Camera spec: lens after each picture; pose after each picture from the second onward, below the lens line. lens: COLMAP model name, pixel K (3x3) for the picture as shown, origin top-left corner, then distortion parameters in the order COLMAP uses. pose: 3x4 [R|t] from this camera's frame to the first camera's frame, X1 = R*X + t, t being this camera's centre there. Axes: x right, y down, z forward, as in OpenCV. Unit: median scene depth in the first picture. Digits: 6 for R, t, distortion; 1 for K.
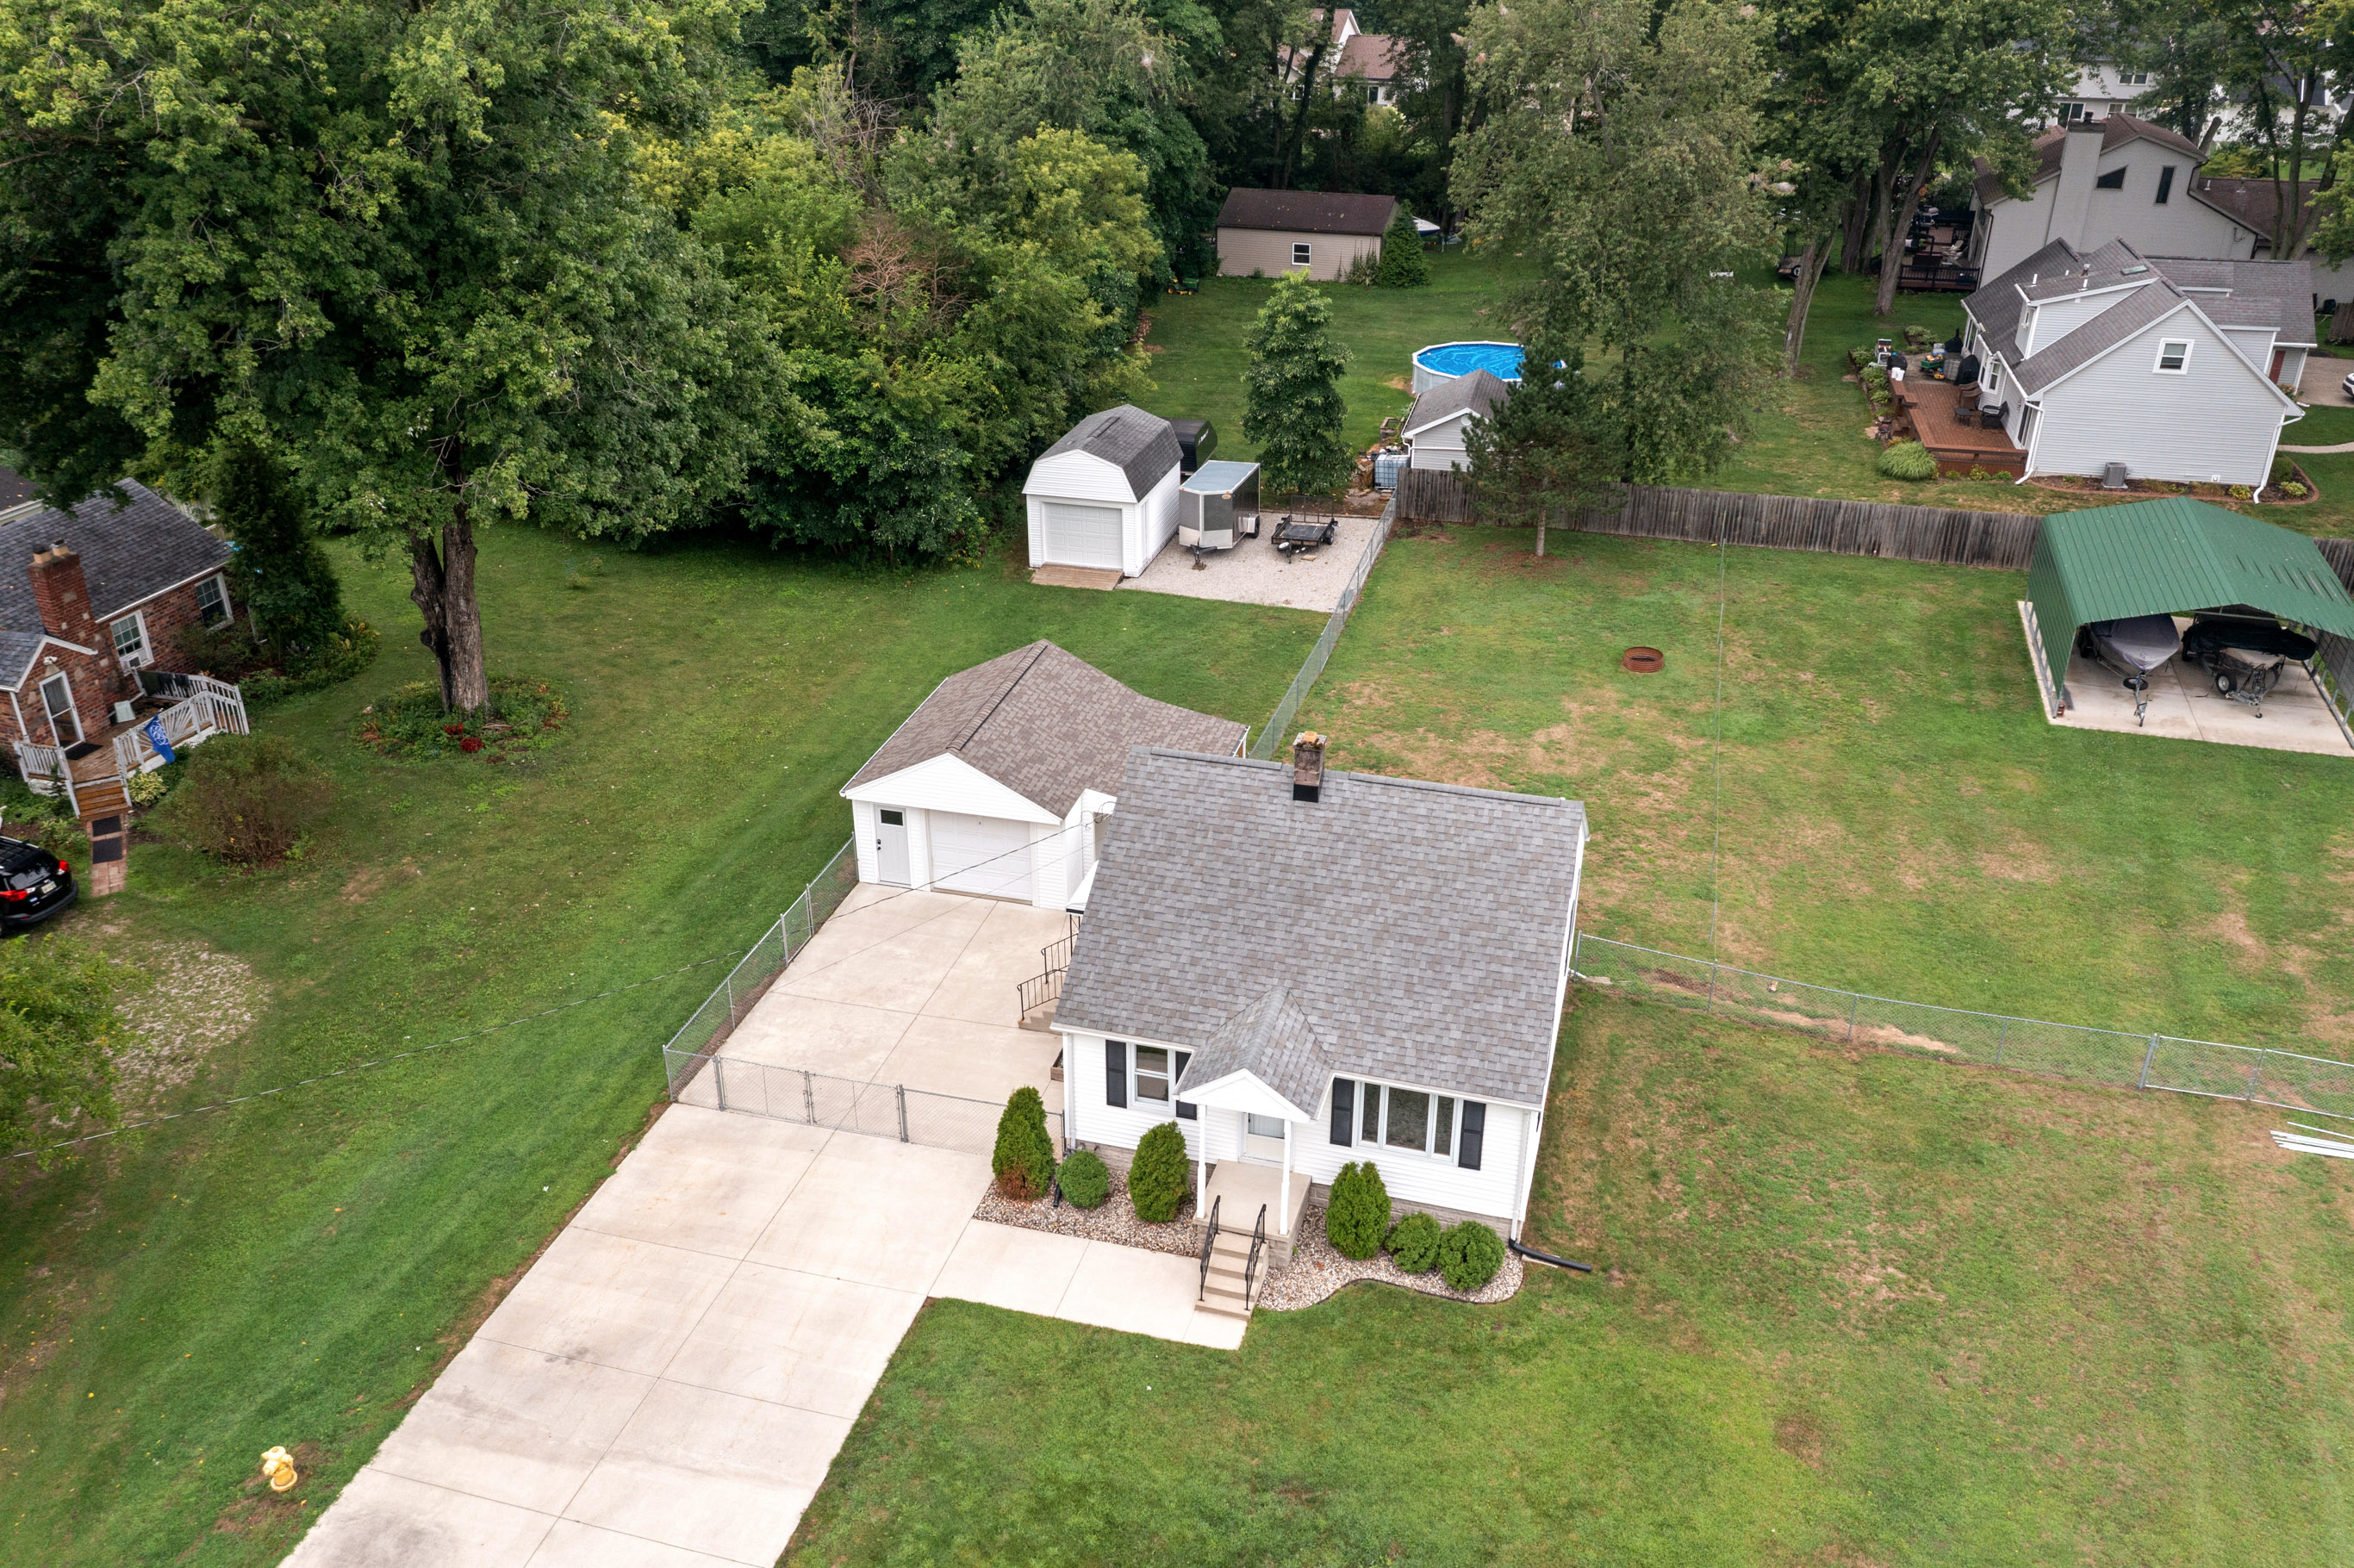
lens RADIAL K [[1872.1, 0, 1183.8], [0, 1872.1, 790.2], [0, 0, 1]] dist [-0.003248, 0.005291]
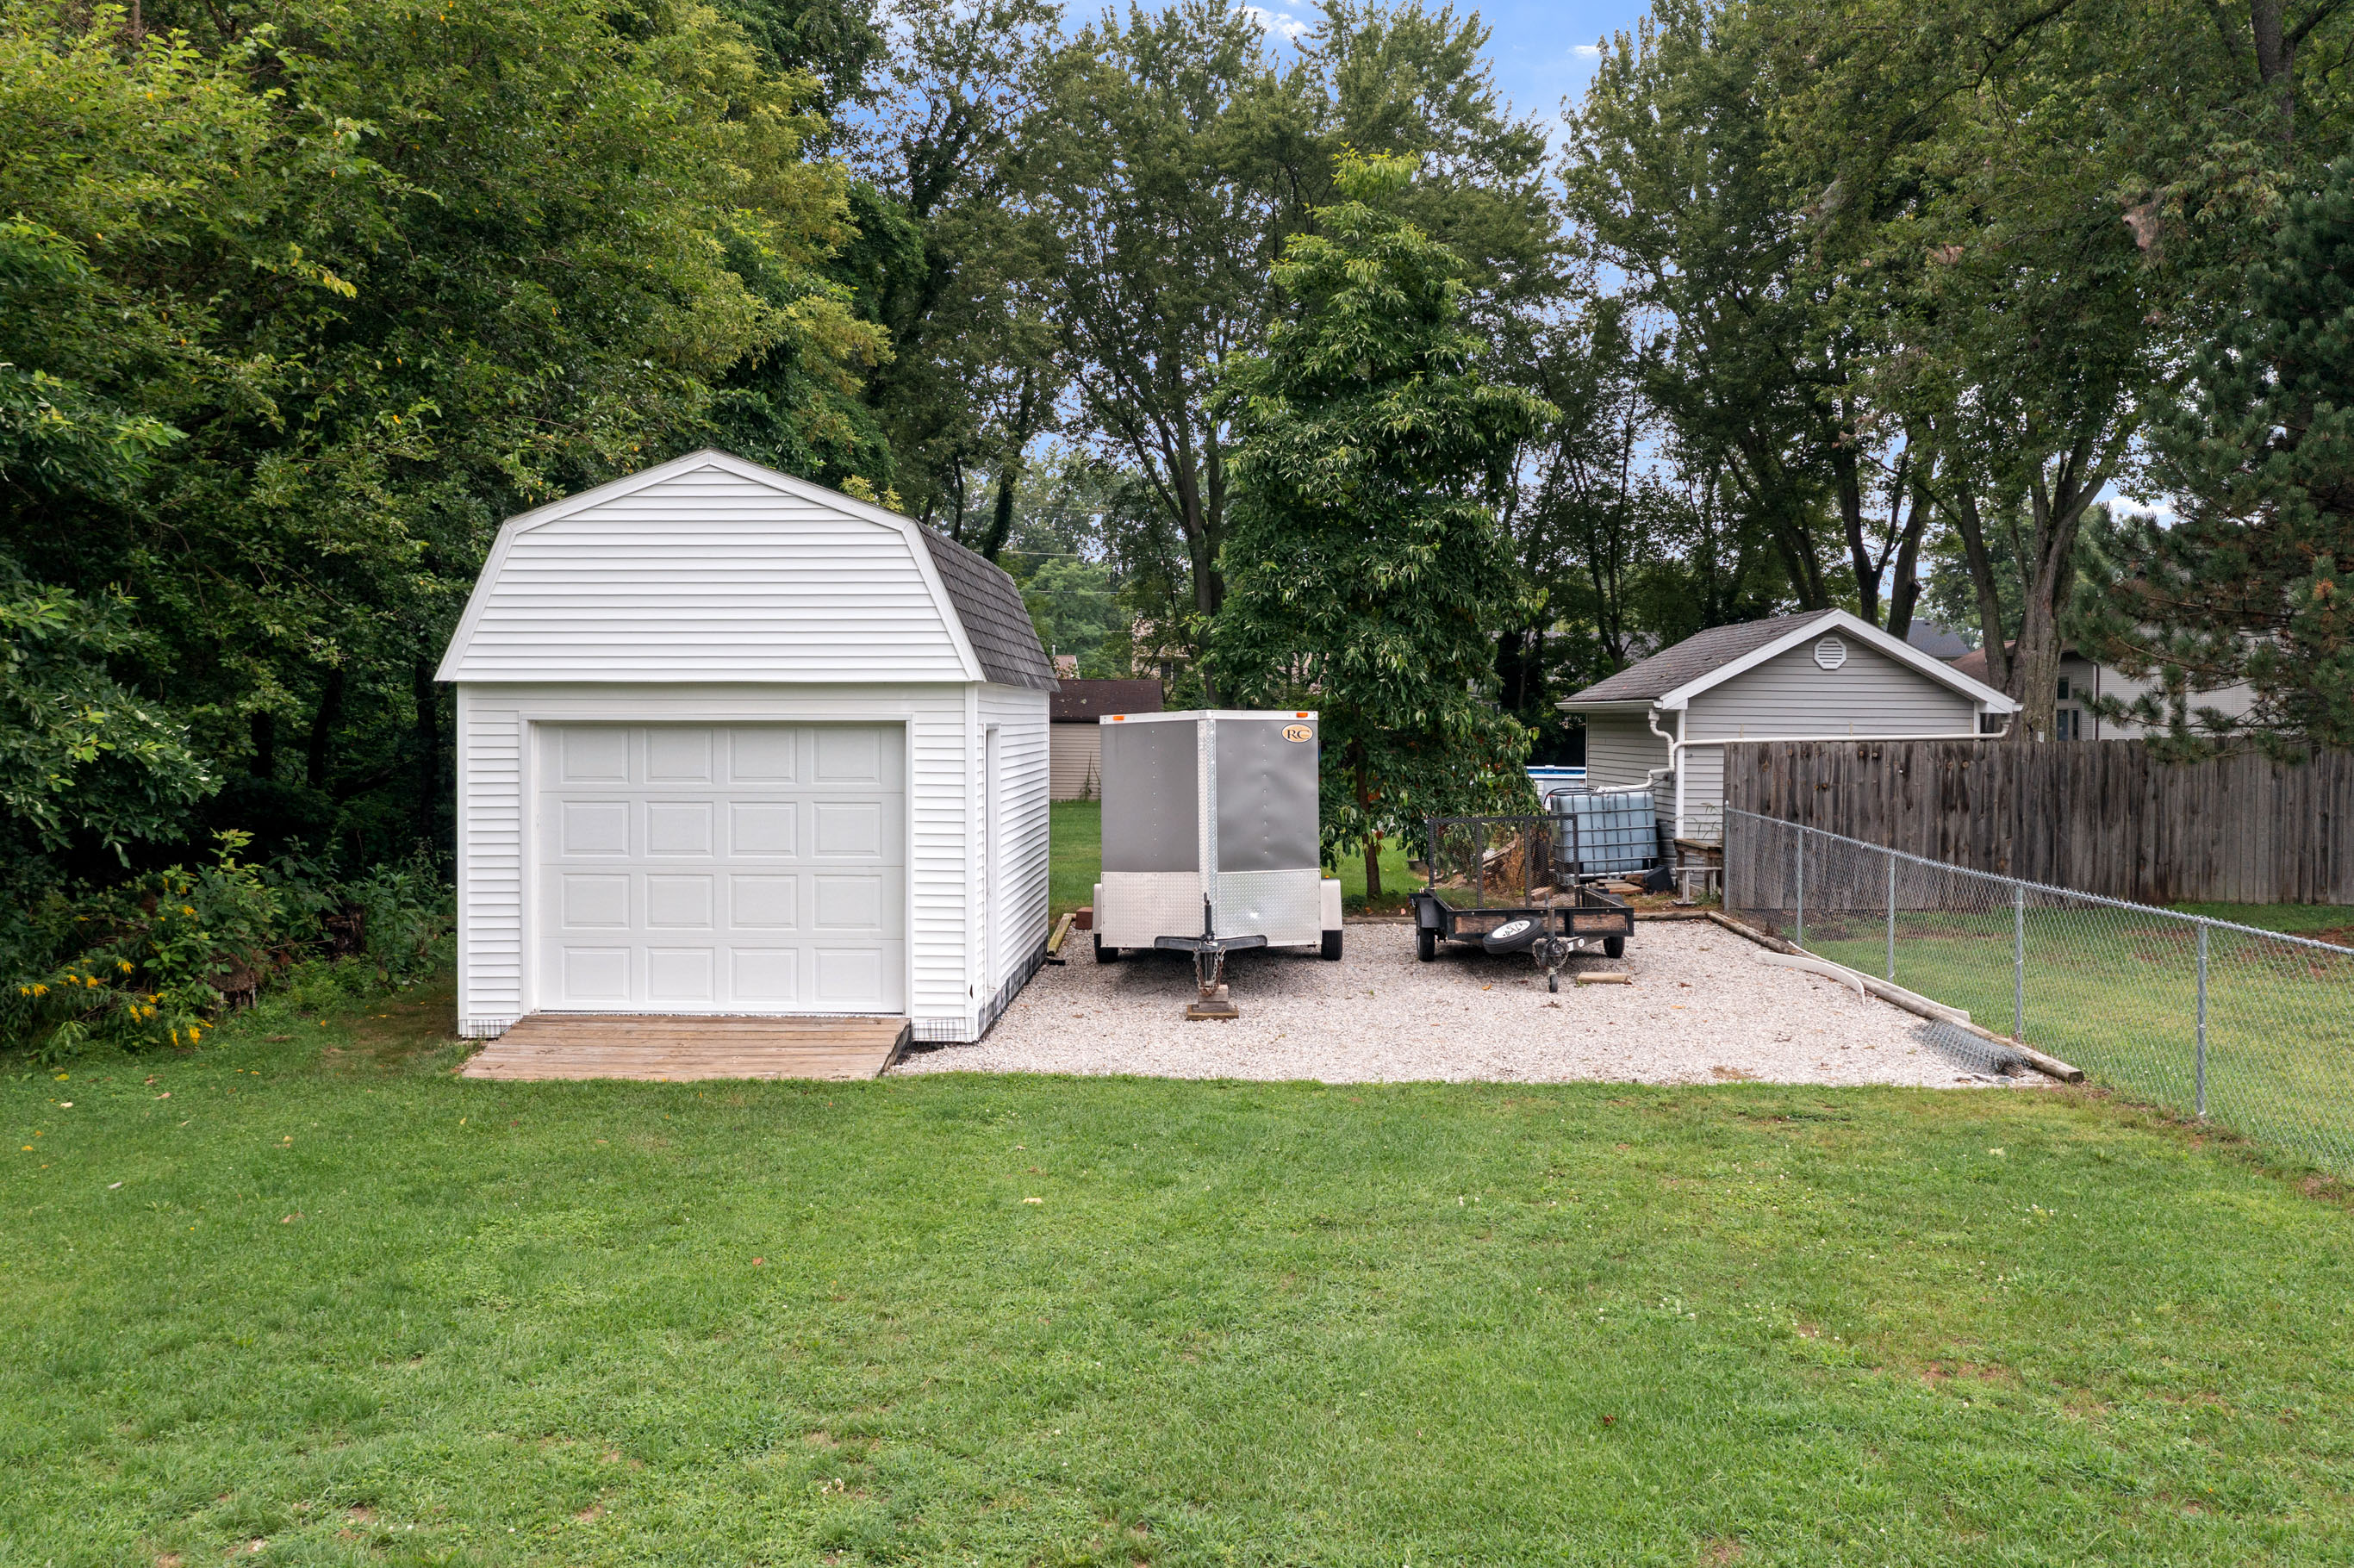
lens RADIAL K [[1898.1, 0, 1179.3], [0, 1898.1, 753.6], [0, 0, 1]] dist [0.000943, 0.002041]
pose [[0.970175, 0.000453, 0.242405, -0.075924], [0.106732, 0.897049, -0.428849, -0.063923], [-0.217644, 0.441931, 0.870246, 1.082367]]
